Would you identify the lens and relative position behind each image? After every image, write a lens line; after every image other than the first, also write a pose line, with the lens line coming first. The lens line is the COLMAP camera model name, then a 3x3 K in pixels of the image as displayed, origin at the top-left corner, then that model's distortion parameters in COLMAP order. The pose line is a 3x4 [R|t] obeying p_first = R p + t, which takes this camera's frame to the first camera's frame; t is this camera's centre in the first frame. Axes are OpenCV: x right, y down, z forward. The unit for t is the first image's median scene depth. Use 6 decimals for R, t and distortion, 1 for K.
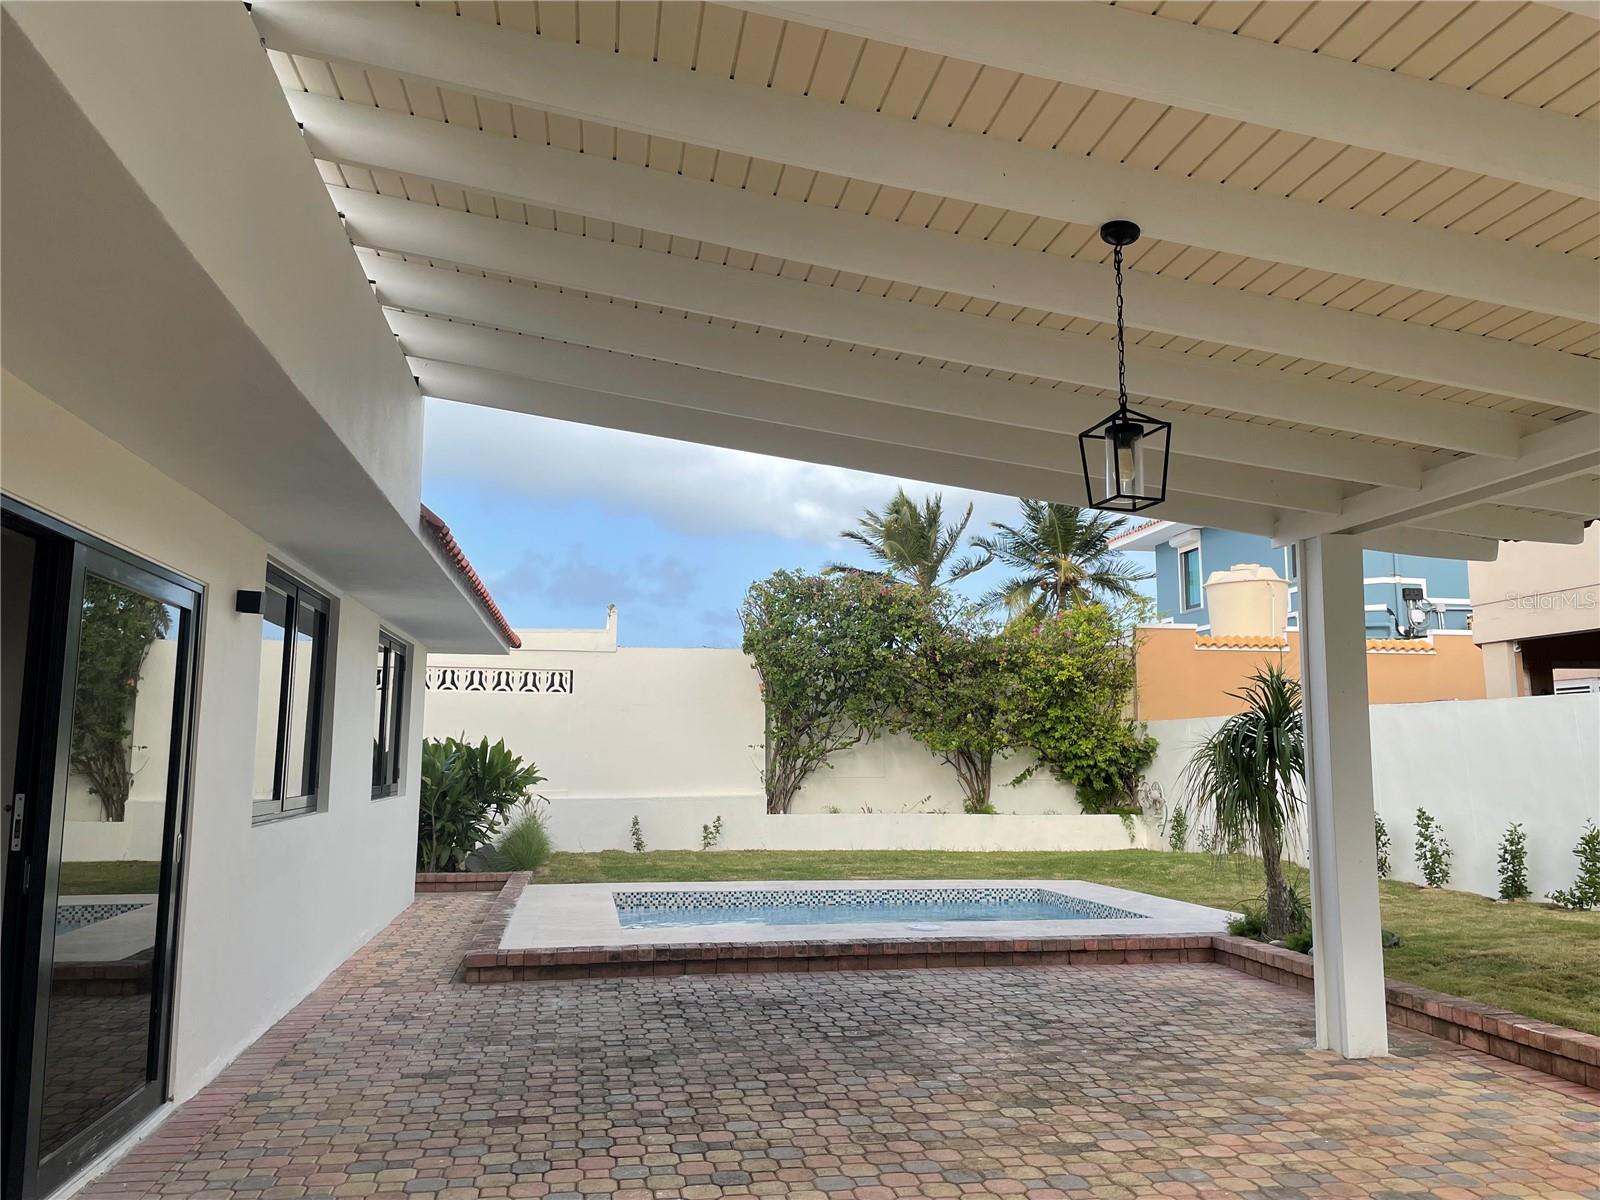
lens RADIAL K [[1233.1, 0, 820.4], [0, 1233.1, 591.3], [0, 0, 1]] dist [0.109805, -0.154984]
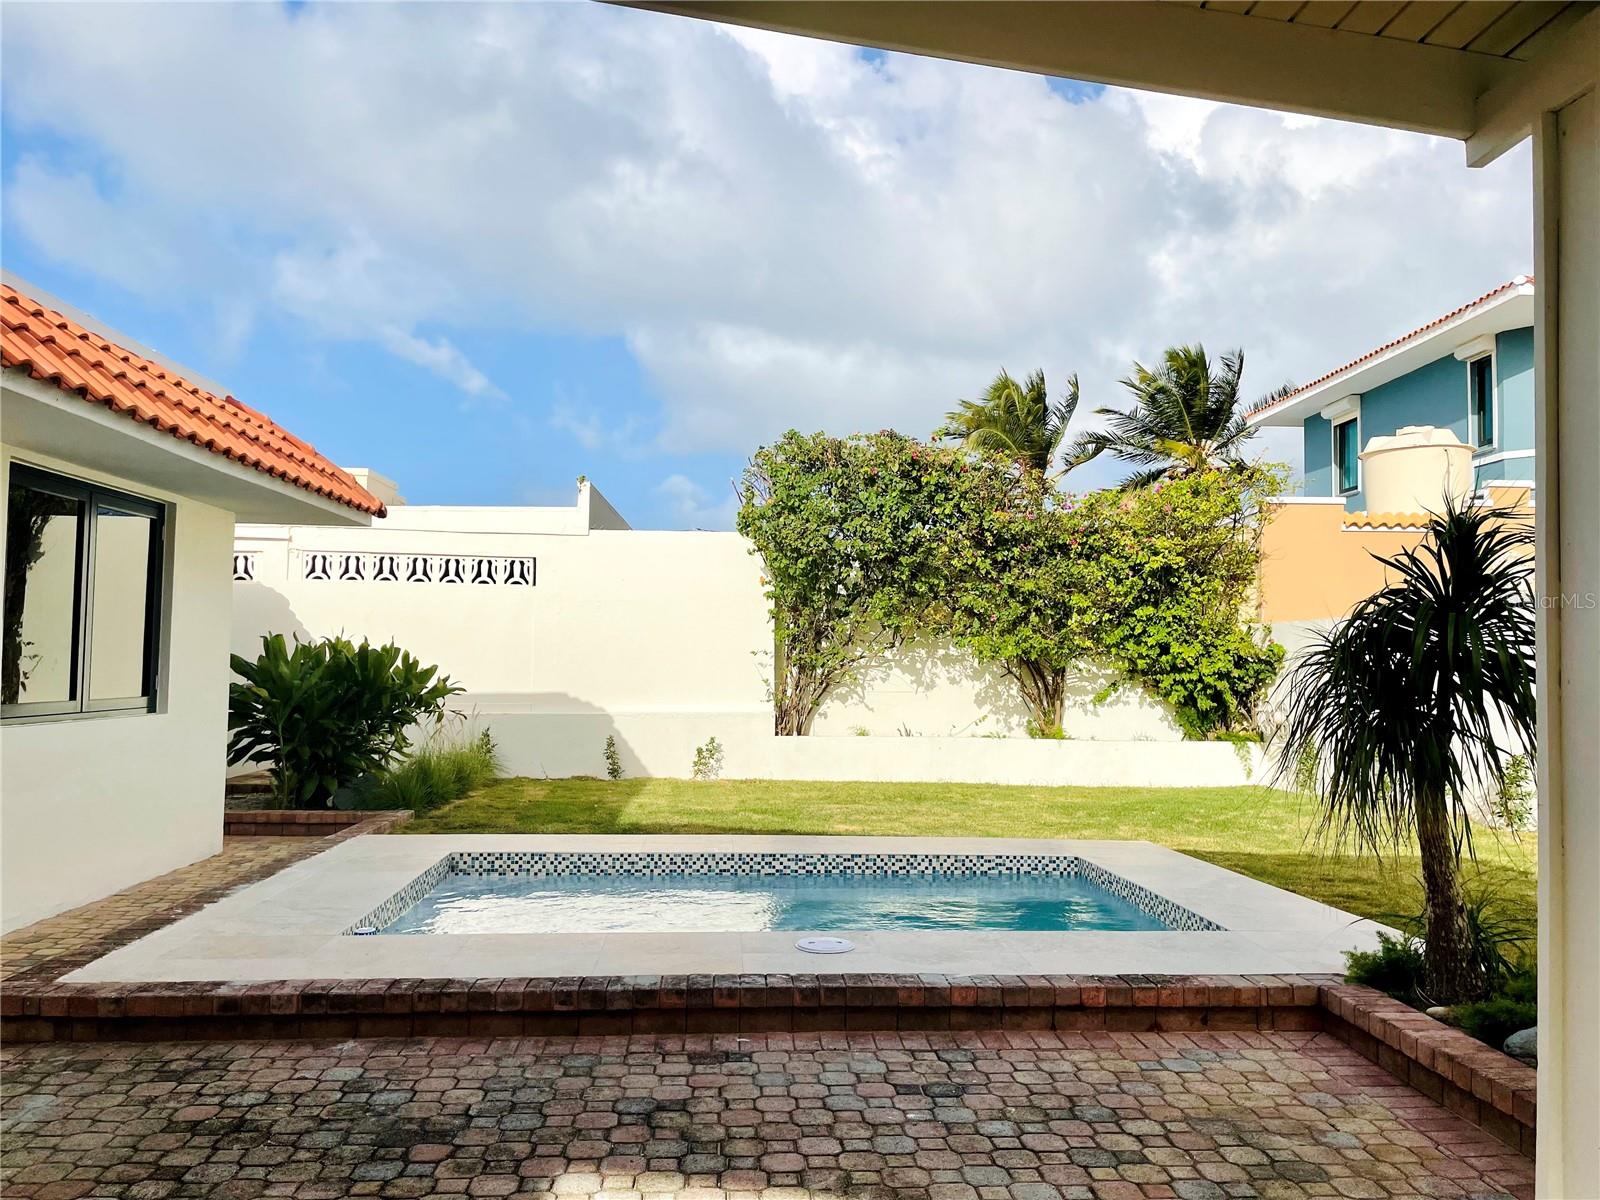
lens RADIAL K [[1232.2, 0, 808.3], [0, 1232.2, 605.0], [0, 0, 1]] dist [0.094814, -0.119490]
pose [[0.992390, 0.001828, -0.123119, 0.118051], [0.008458, 0.996516, 0.082972, 0.043911], [0.122841, -0.083382, 0.988917, 0.329416]]
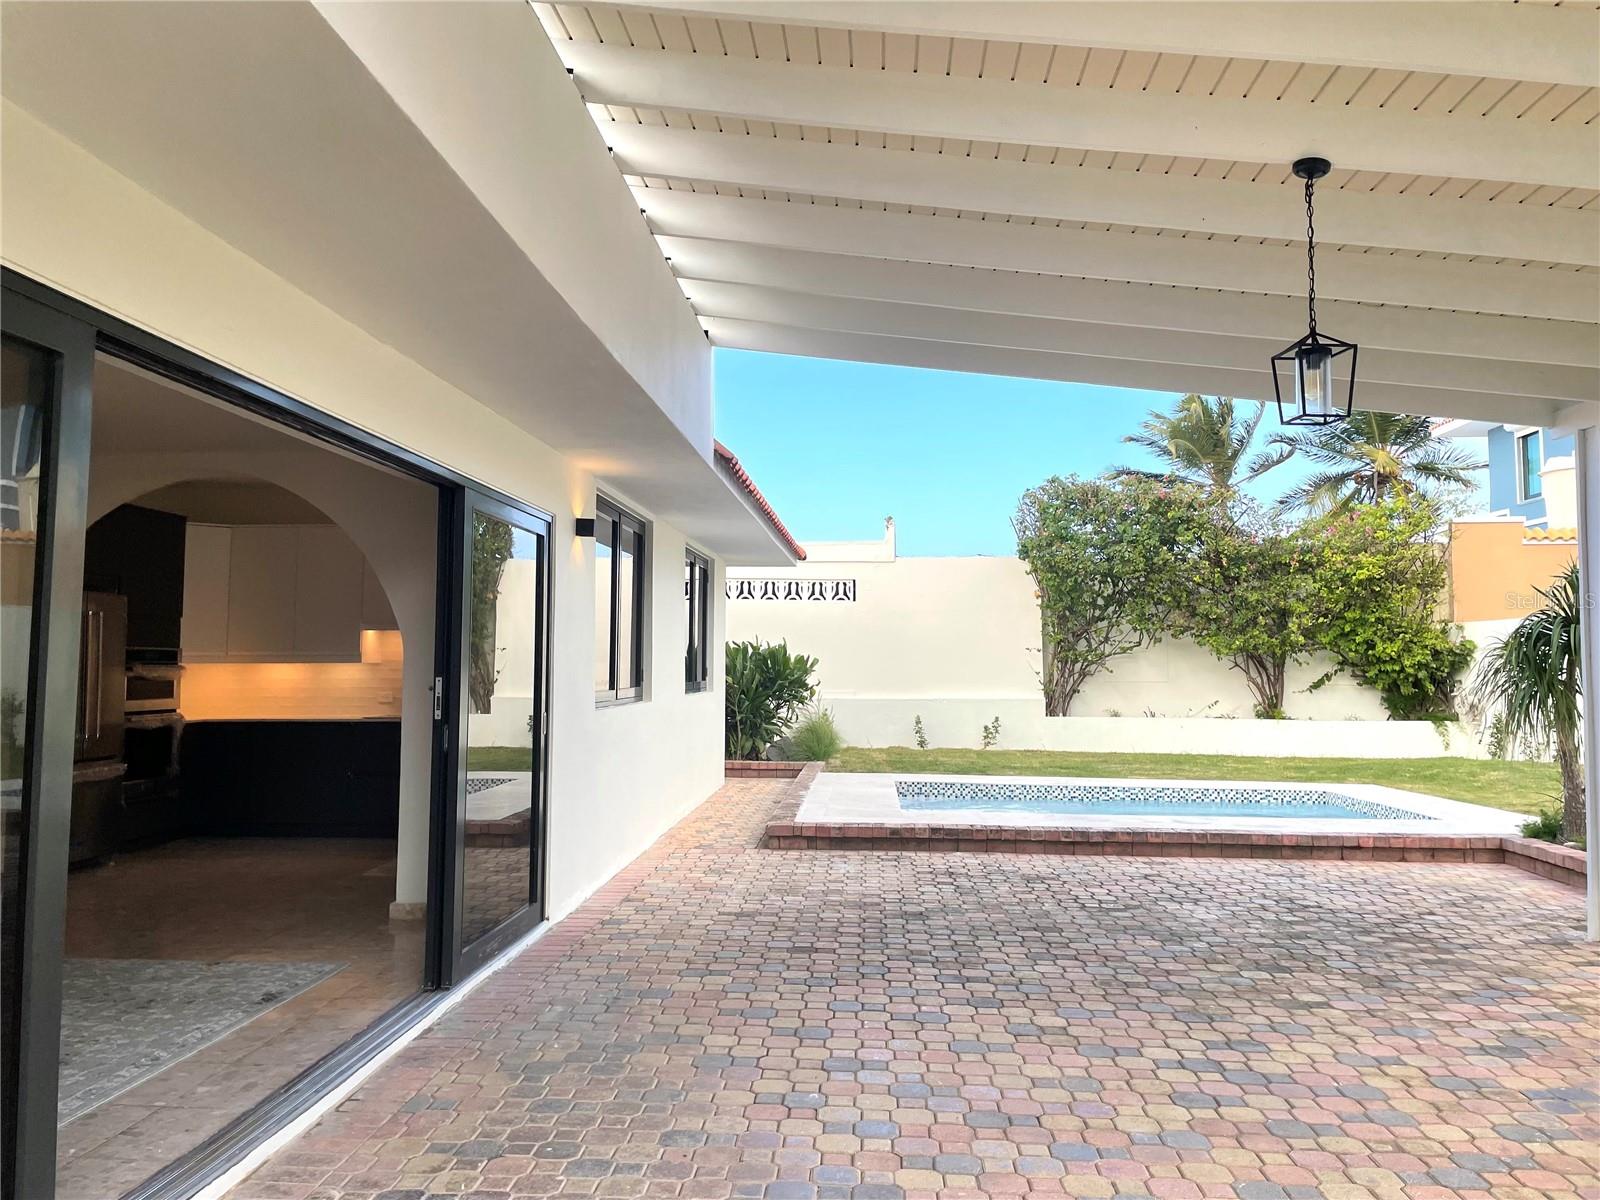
lens RADIAL K [[1232.4, 0, 779.4], [0, 1232.4, 574.9], [0, 0, 1]] dist [0.090274, -0.118623]
pose [[0.965144, -0.019787, -0.260970, 0.021199], [0.035575, 0.997802, 0.055912, -0.003130], [0.259290, -0.063247, 0.963726, -0.059978]]
